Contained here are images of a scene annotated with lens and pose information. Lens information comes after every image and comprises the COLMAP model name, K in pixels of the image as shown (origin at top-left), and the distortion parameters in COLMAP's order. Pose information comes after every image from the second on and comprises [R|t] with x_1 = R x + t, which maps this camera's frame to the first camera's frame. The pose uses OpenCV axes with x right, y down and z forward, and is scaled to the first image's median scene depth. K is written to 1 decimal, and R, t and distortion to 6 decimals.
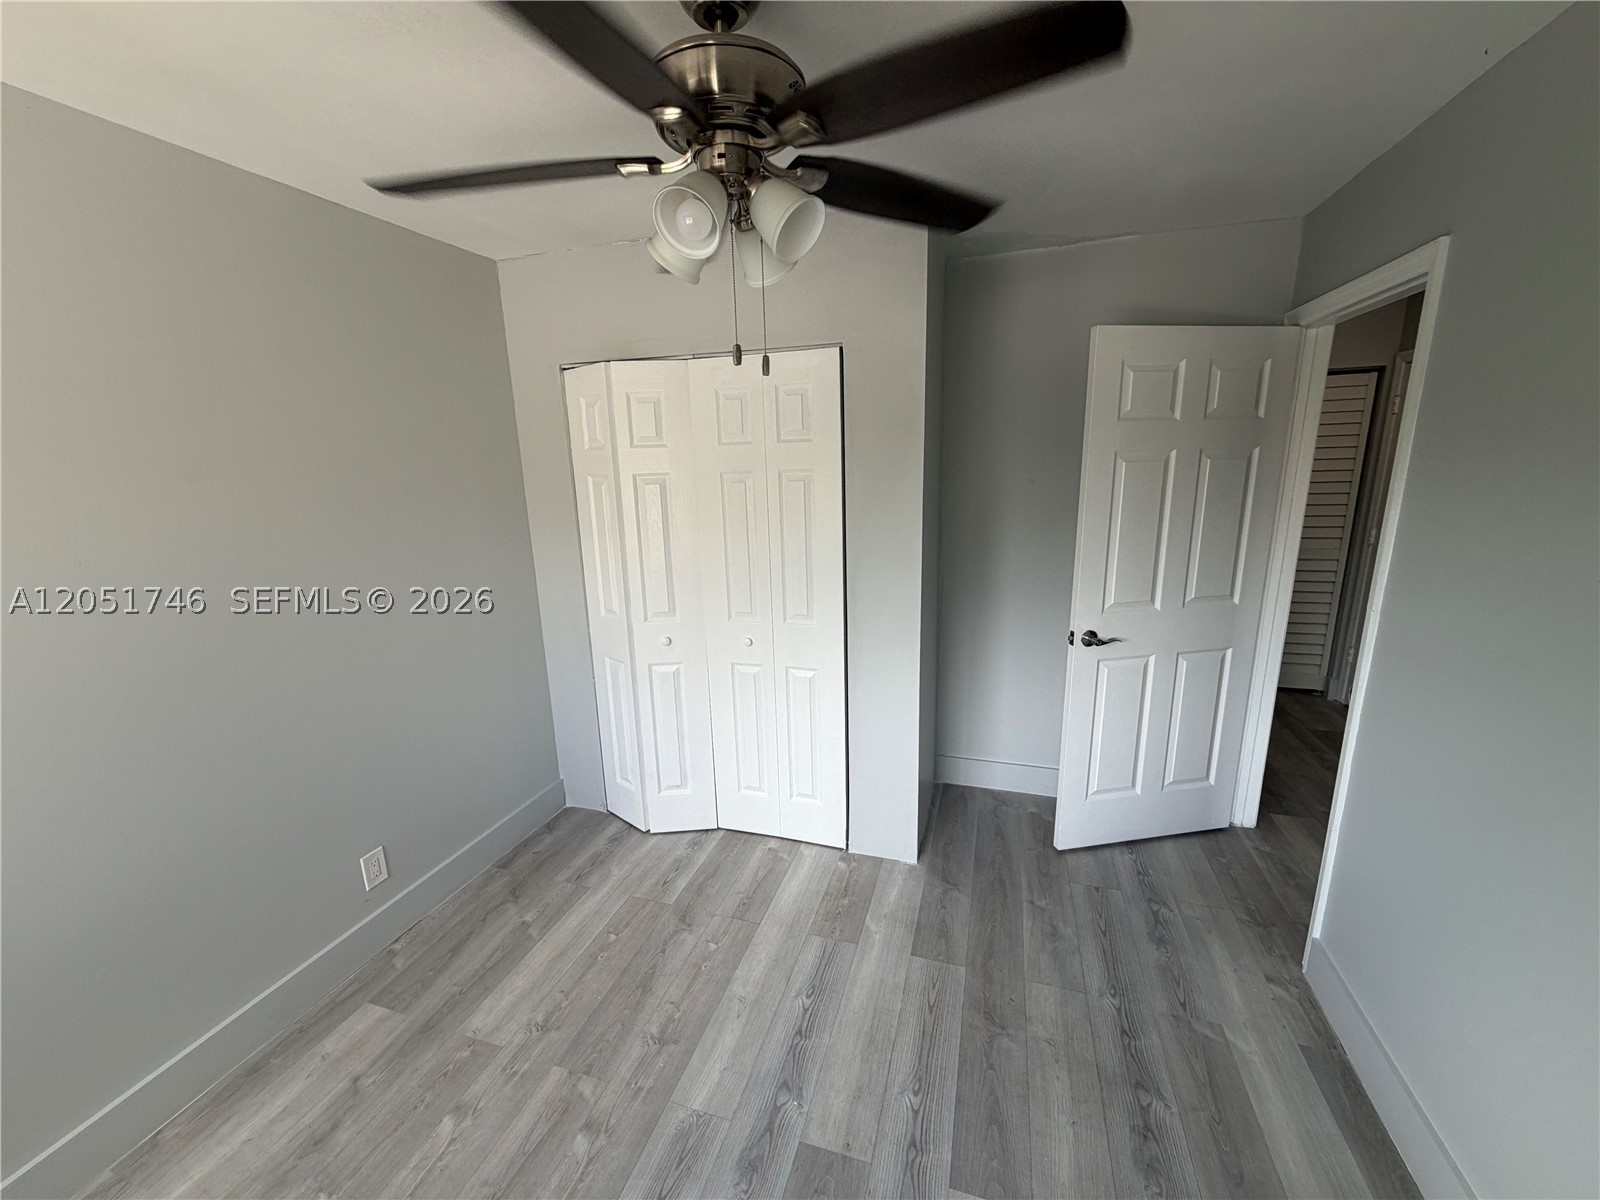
lens RADIAL K [[638.7, 0, 800.0], [0, 638.7, 600.0], [0, 0, 1]] dist [0.000399, 0.000007]
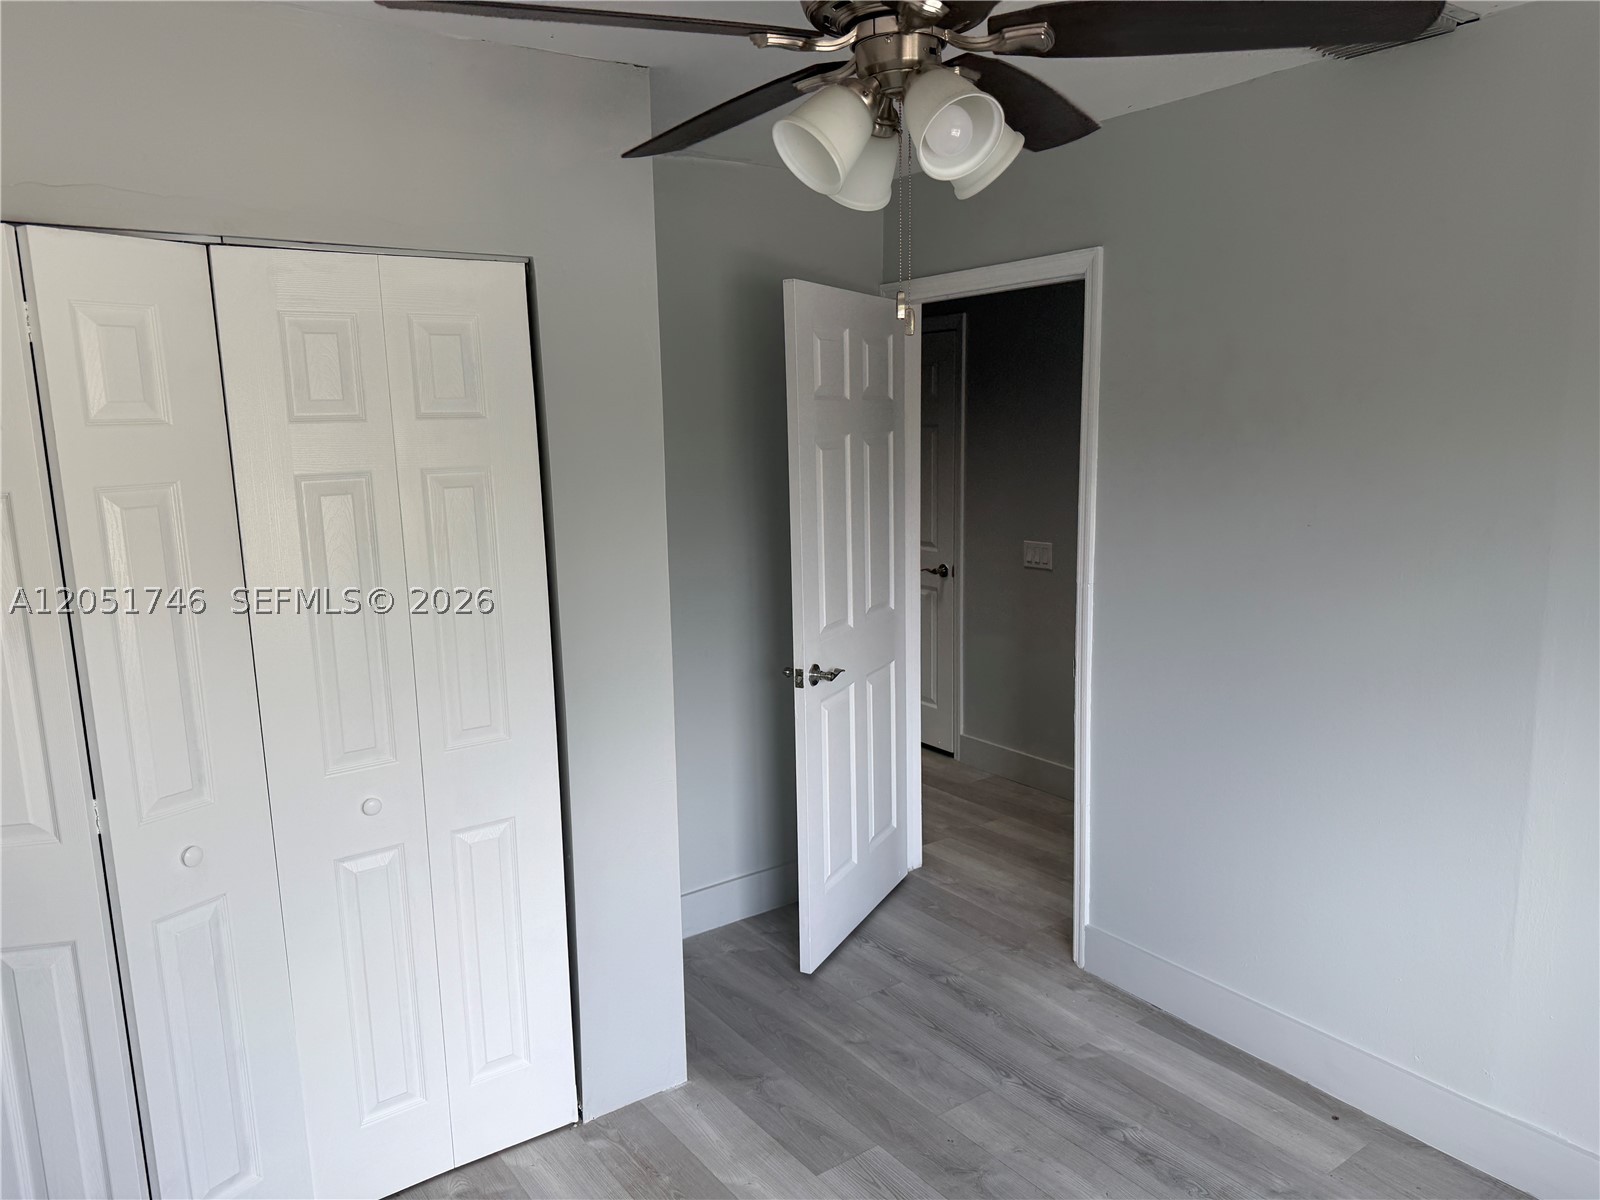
lens RADIAL K [[1103.0, 0, 800.0], [0, 1103.0, 600.0], [0, 0, 1]] dist [0.078203, -0.157903]
pose [[0.598421, -0.115063, 0.792876, -0.637307], [0.189754, 0.981831, -0.000733, -0.032441], [-0.778386, 0.150890, 0.609383, 0.200361]]
